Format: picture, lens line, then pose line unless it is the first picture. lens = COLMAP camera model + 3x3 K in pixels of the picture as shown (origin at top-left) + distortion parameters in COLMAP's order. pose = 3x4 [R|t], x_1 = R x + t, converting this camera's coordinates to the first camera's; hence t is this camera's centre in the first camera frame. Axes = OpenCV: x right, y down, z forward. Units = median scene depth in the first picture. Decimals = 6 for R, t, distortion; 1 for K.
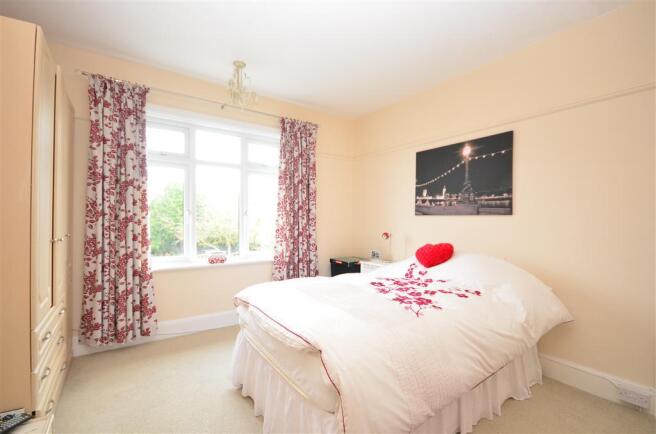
lens RADIAL K [[306.2, 0, 328.0], [0, 306.2, 217.0], [0, 0, 1]] dist [-0.000126, -0.000236]
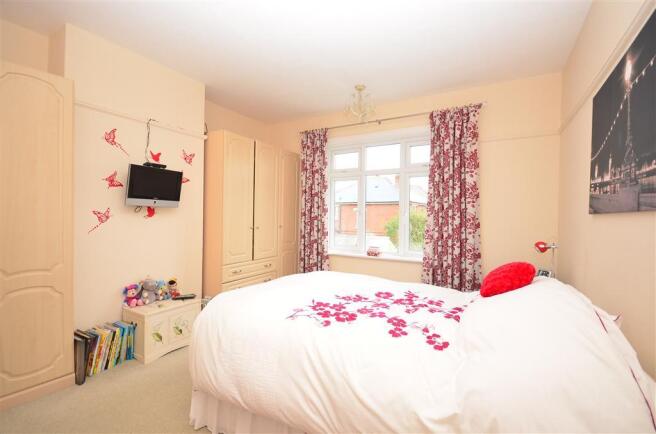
lens RADIAL K [[290.2, 0, 328.0], [0, 290.2, 217.0], [0, 0, 1]] dist [0.000498, -0.000156]
pose [[0.412157, -0.000065, -0.911113, 0.674348], [-0.006859, 0.999971, -0.003174, 0.005767], [0.911087, 0.007557, 0.412145, 0.427686]]
